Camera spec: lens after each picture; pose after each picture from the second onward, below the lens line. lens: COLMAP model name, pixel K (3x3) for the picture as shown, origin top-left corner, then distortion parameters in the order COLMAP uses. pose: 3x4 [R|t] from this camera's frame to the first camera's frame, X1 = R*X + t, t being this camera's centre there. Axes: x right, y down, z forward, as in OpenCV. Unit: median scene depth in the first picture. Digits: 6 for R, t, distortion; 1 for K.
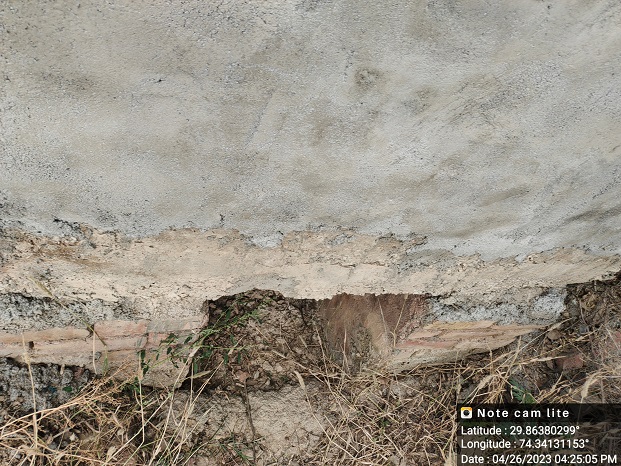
lens RADIAL K [[470.9, 0, 312.9], [0, 470.9, 232.8], [0, 0, 1]] dist [0.018294, -0.036385]
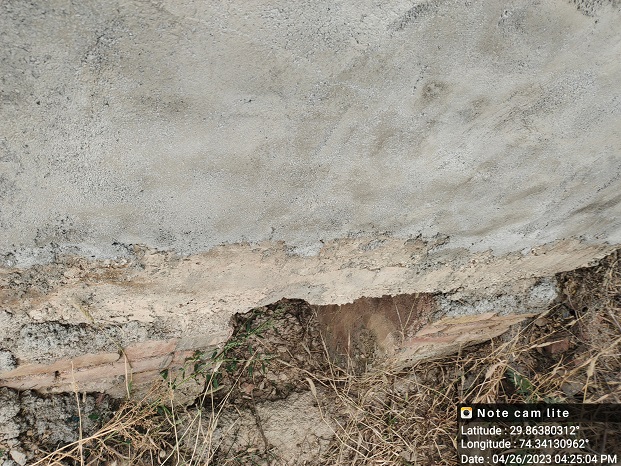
lens RADIAL K [[470.9, 0, 310.6], [0, 470.9, 234.8], [0, 0, 1]] dist [0.018294, -0.036385]
pose [[0.993206, -0.062121, 0.098406, -0.190962], [0.062965, 0.998001, -0.005485, -0.010453], [-0.097868, 0.011643, 0.995131, -0.017466]]
